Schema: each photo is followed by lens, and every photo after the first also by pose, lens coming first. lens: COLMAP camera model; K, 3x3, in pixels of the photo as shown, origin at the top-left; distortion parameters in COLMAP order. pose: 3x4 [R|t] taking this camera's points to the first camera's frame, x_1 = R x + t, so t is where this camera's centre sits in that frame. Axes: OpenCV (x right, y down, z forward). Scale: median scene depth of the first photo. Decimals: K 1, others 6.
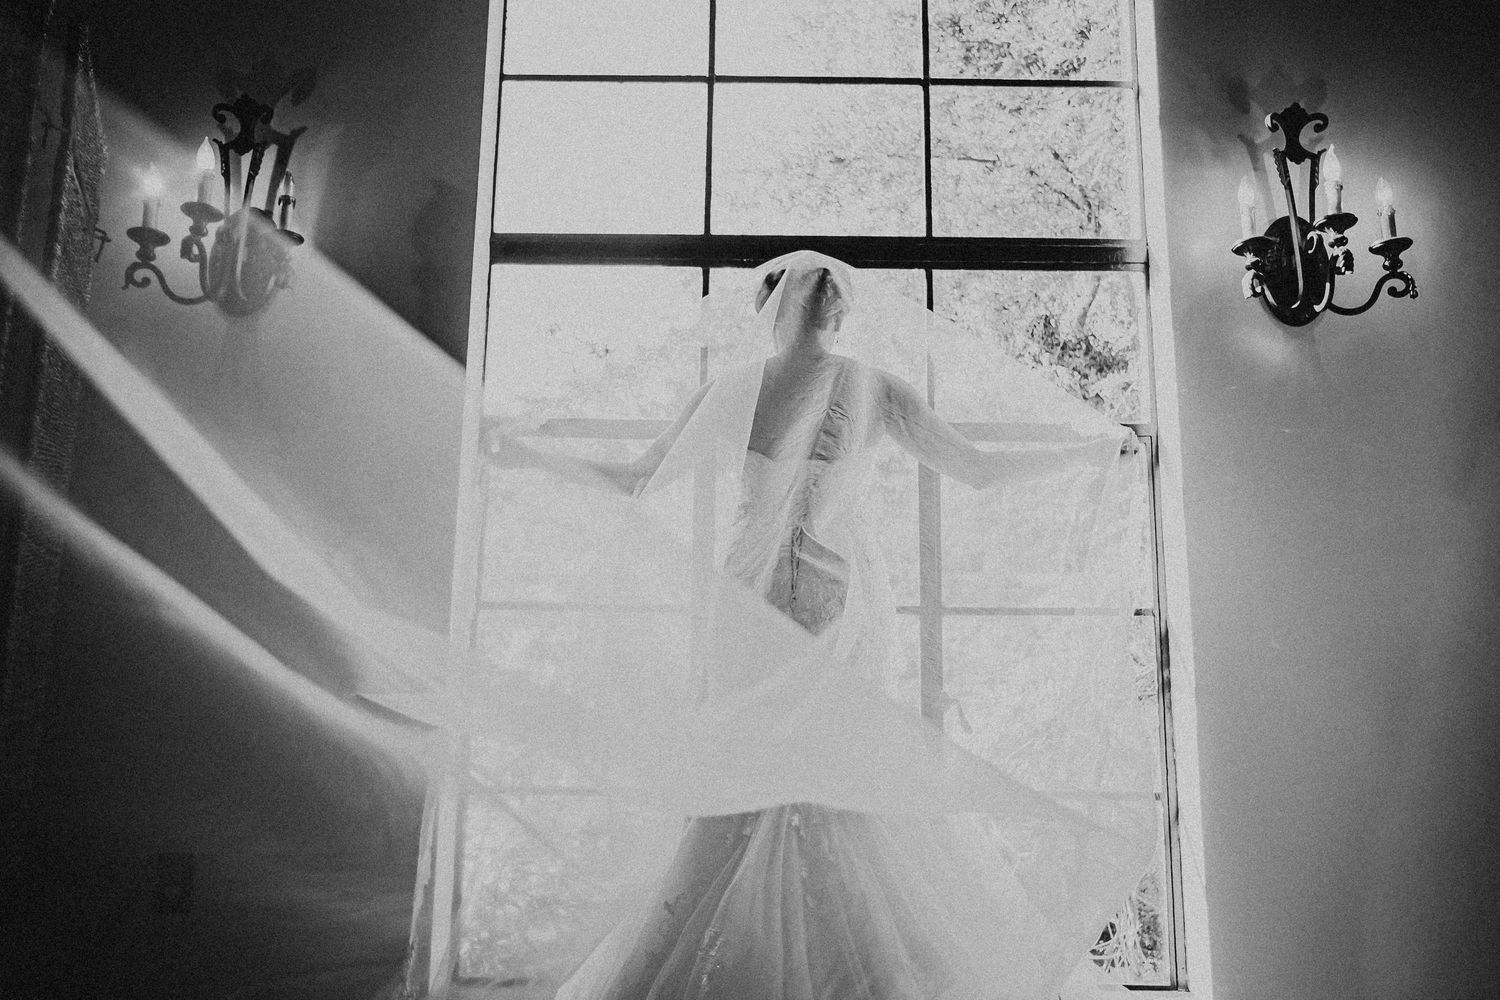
lens RADIAL K [[1056.3, 0, 750.0], [0, 1056.3, 500.0], [0, 0, 1]] dist [-0.004672, -0.001405]
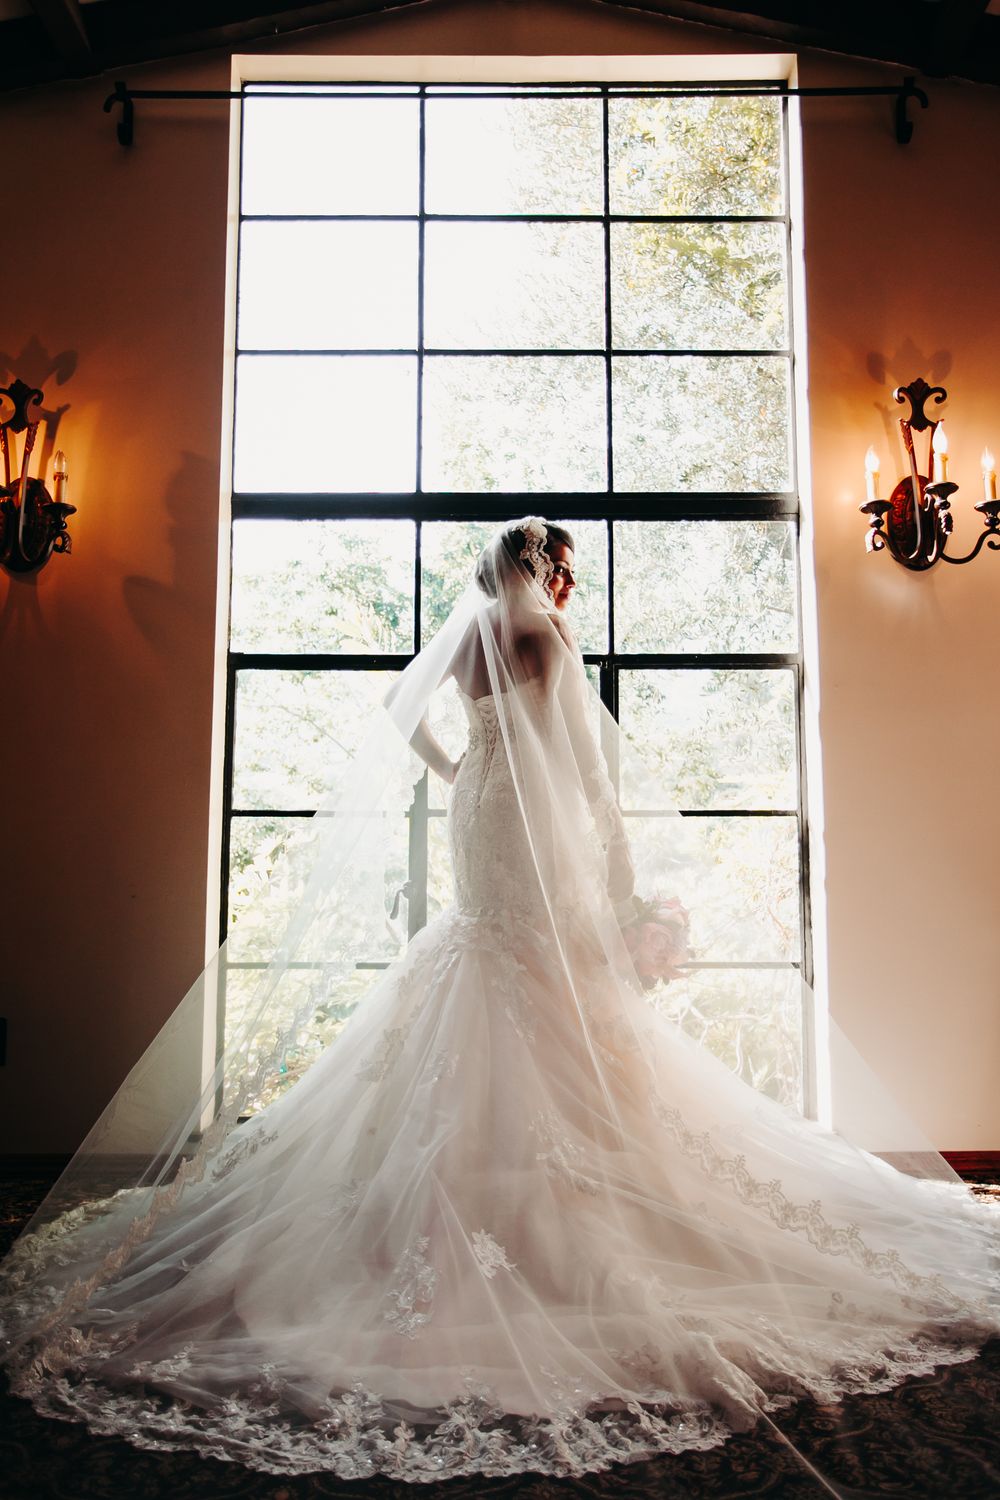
lens RADIAL K [[1191.9, 0, 500.0], [0, 1191.9, 750.0], [0, 0, 1]] dist [0.005242, 0.001768]
pose [[0.999929, -0.011702, 0.002413, 0.044334], [0.011521, 0.997817, 0.065021, -0.056717], [-0.003168, -0.064988, 0.997881, -0.340669]]
